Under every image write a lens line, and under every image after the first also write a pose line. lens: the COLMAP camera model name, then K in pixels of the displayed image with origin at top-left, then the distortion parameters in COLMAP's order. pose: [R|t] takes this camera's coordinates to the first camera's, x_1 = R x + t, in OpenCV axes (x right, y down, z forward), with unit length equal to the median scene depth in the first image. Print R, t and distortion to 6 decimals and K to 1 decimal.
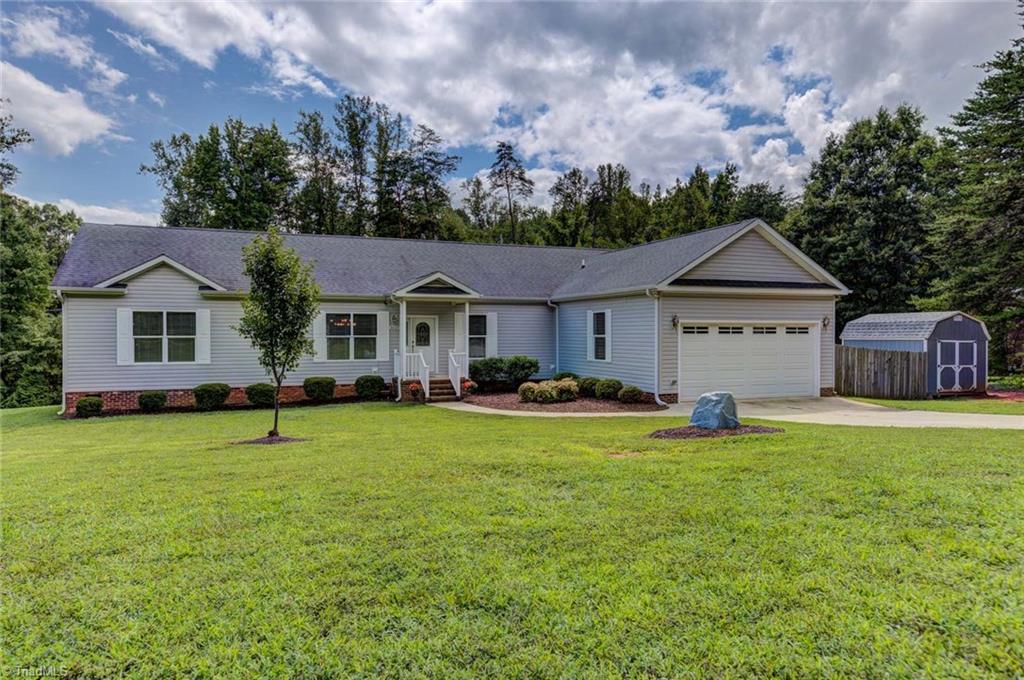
lens RADIAL K [[593.8, 0, 511.5], [0, 593.8, 337.1], [0, 0, 1]] dist [0.024222, -0.000253]
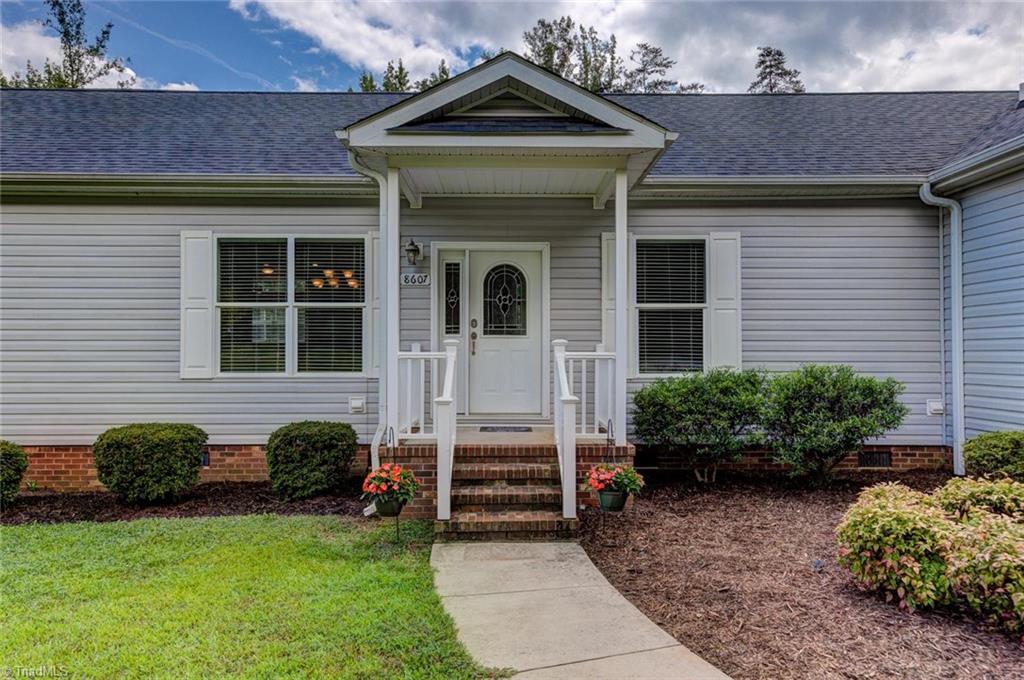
lens RADIAL K [[582.2, 0, 551.0], [0, 582.2, 352.3], [0, 0, 1]] dist [0.023917, 0.000014]
pose [[0.930799, -0.005374, -0.365492, -0.004587], [-0.000234, 0.999883, -0.015298, 0.029669], [0.365532, 0.014325, 0.930689, 0.699842]]
